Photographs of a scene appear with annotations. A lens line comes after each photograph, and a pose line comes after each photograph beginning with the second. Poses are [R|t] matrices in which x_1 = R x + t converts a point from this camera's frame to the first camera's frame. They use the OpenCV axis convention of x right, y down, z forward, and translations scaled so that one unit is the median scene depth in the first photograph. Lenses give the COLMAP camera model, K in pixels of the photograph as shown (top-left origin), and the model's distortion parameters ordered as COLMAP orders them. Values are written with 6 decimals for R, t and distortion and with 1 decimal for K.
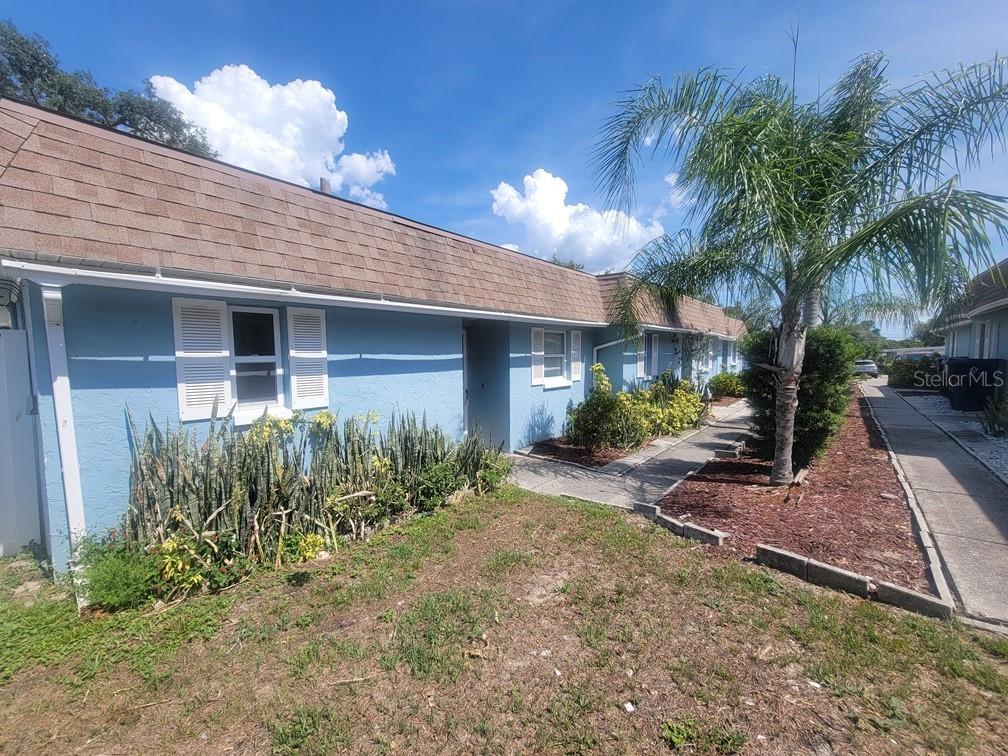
lens RADIAL K [[411.9, 0, 504.2], [0, 411.9, 381.0], [0, 0, 1]] dist [0.003825, -0.000283]
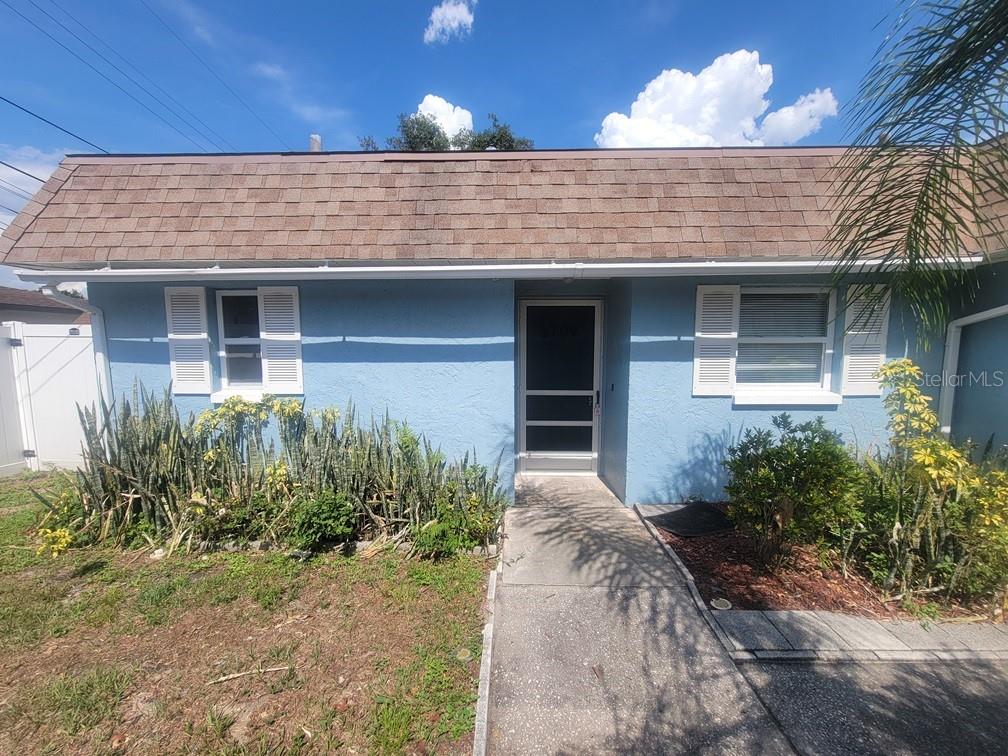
lens RADIAL K [[411.9, 0, 503.3], [0, 411.9, 383.8], [0, 0, 1]] dist [0.003825, -0.000283]
pose [[0.618086, 0.084042, -0.781606, 0.507499], [-0.052643, 0.996462, 0.065515, -0.040313], [0.784346, 0.000652, 0.620323, 0.719258]]
